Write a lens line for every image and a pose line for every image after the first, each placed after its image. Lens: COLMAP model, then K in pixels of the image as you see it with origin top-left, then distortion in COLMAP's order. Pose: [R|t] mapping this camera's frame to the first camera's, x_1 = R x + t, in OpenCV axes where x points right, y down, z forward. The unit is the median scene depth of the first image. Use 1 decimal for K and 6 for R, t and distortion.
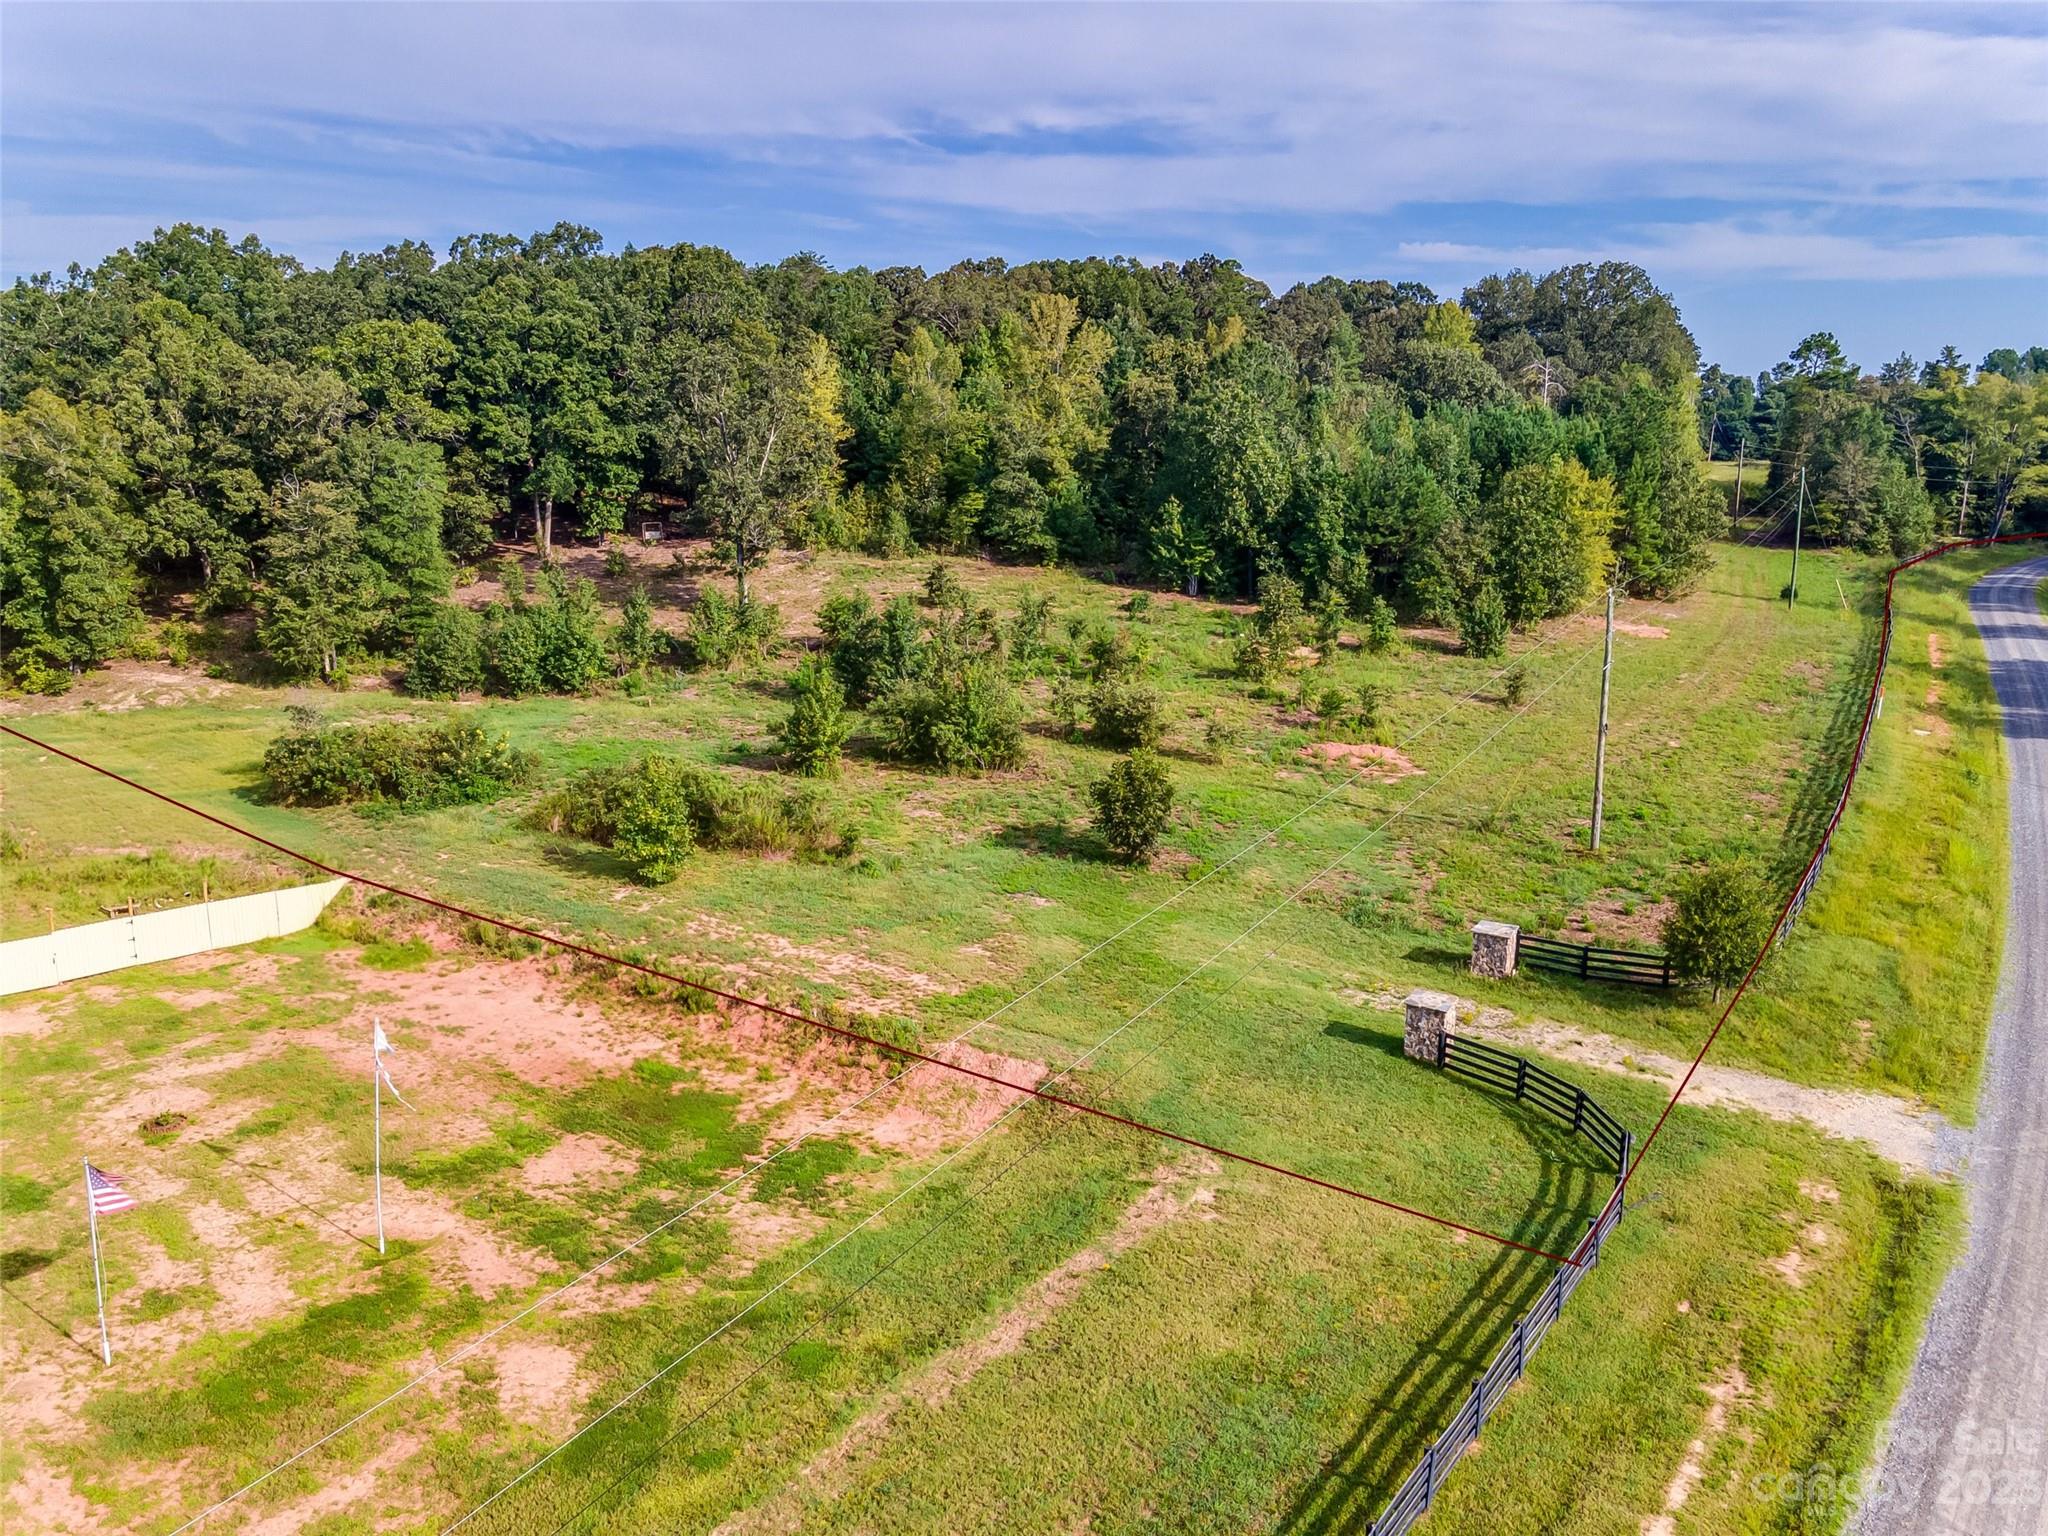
lens RADIAL K [[1515.1, 0, 1024.0], [0, 1515.1, 768.0], [0, 0, 1]] dist [-0.009699, 0.057144]
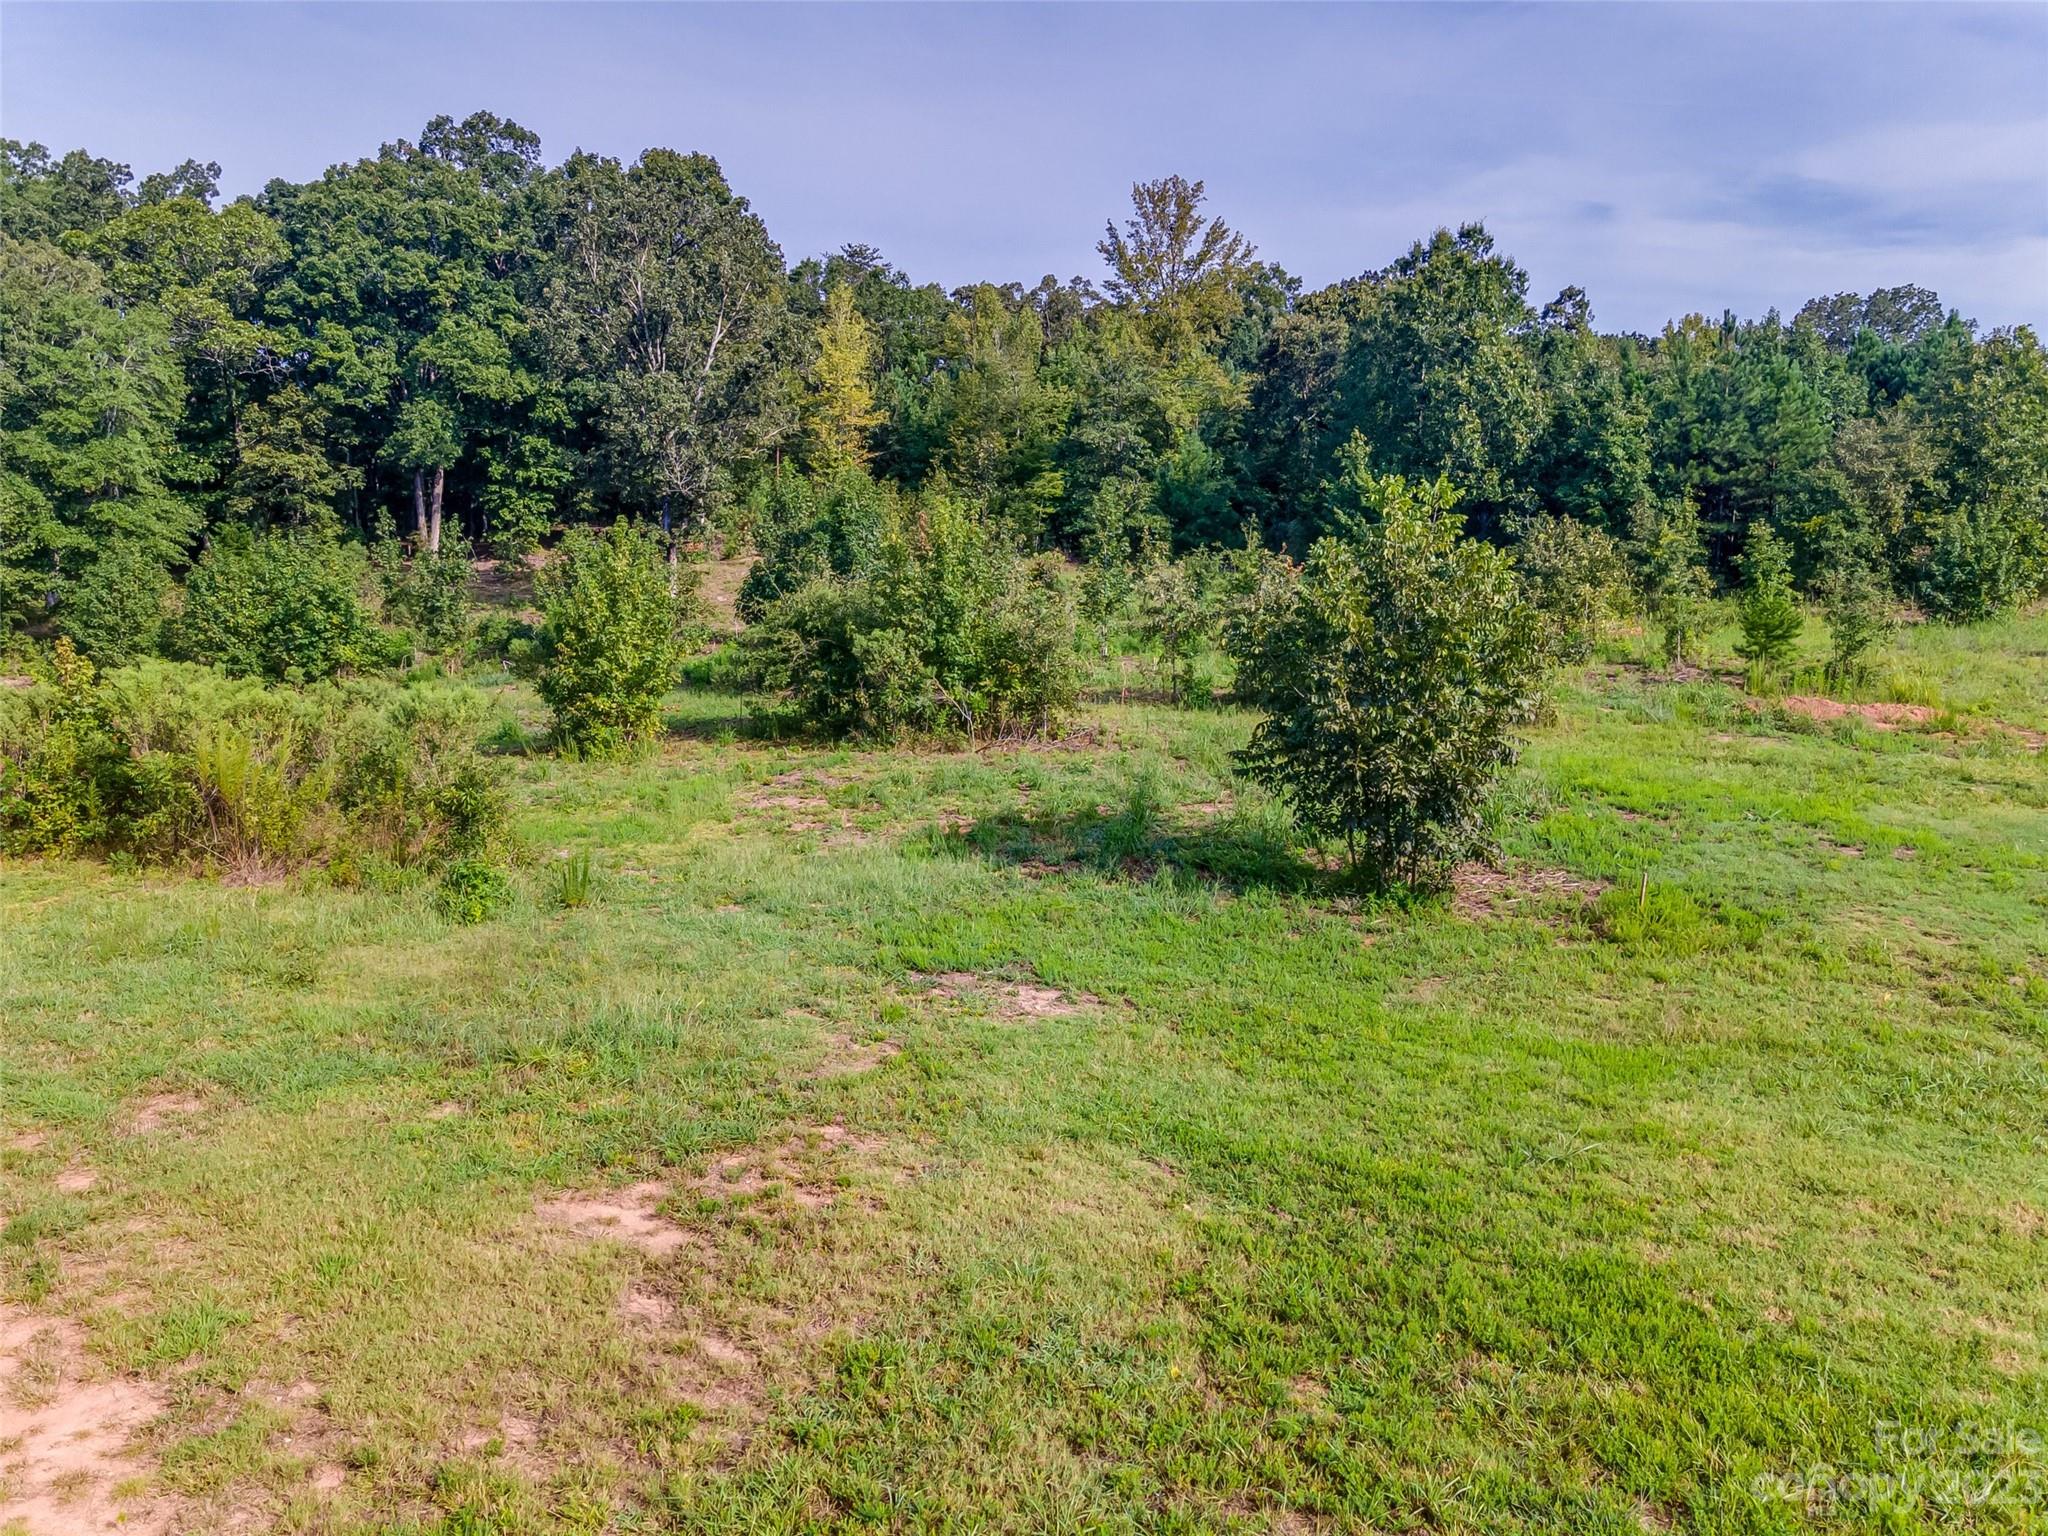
lens RADIAL K [[1550.7, 0, 1024.0], [0, 1550.7, 768.0], [0, 0, 1]] dist [-0.015206, 0.039401]
pose [[0.996570, 0.003008, -0.082694, 0.015156], [-0.013418, 0.991988, -0.125616, 0.042149], [0.081654, 0.126295, 0.988626, 0.383471]]
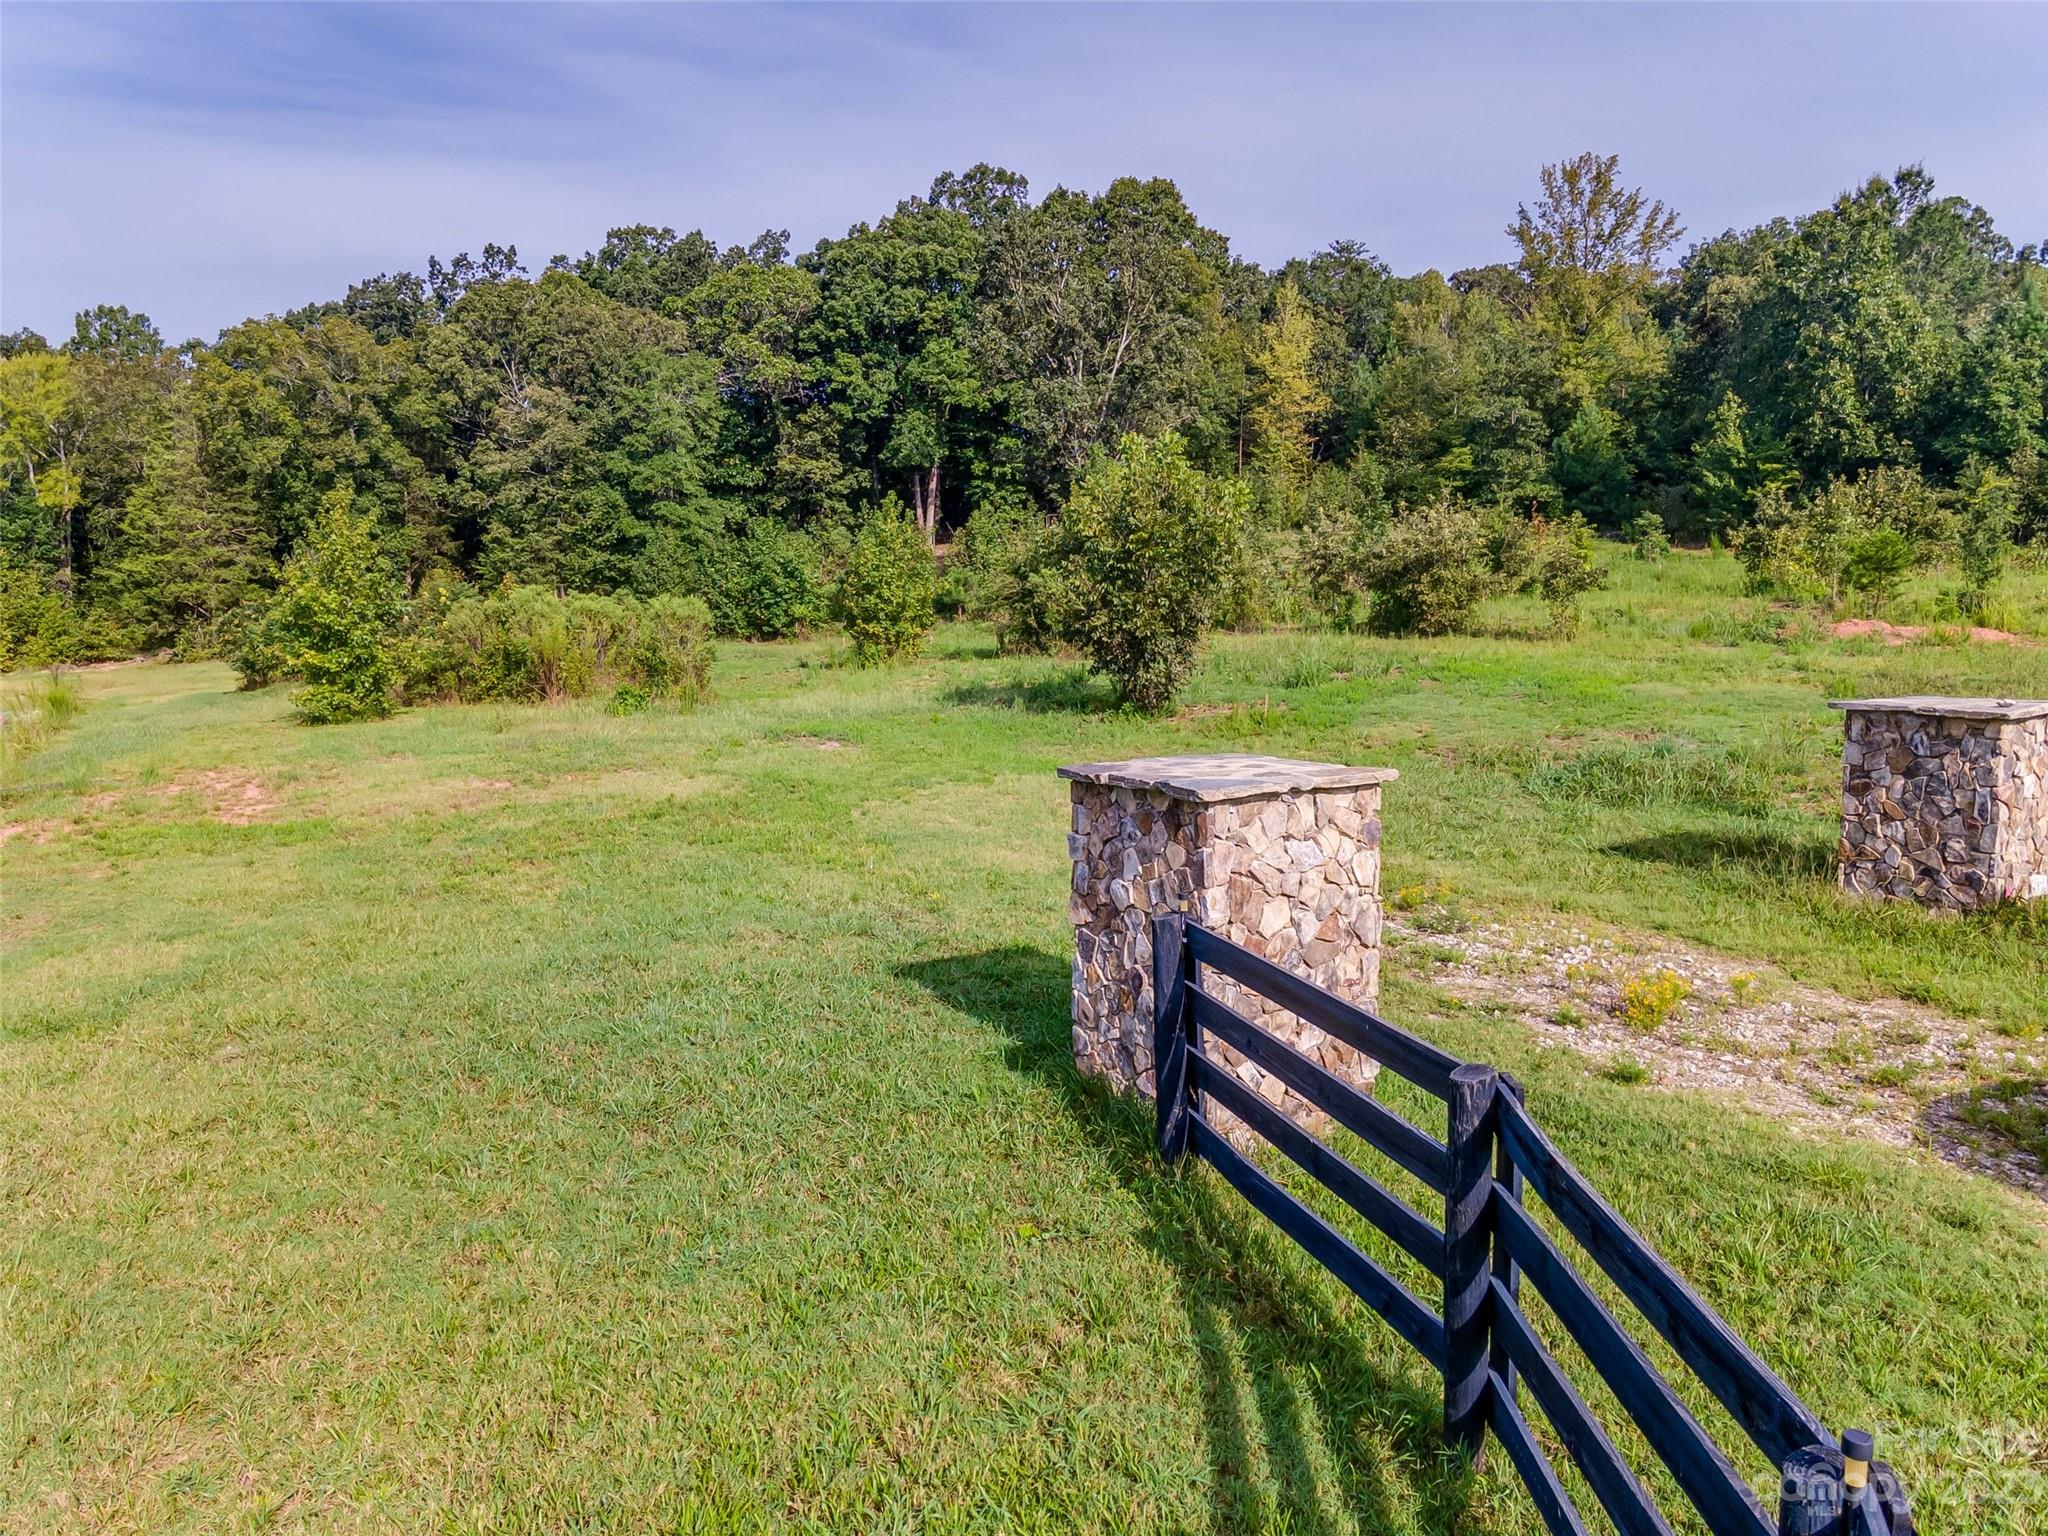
lens RADIAL K [[1550.7, 0, 1024.0], [0, 1550.7, 768.0], [0, 0, 1]] dist [-0.015206, 0.039401]
pose [[0.894984, 0.034231, -0.444783, 0.130275], [-0.088526, 0.990850, -0.101874, 0.068673], [0.437227, 0.130551, 0.889825, 0.326896]]
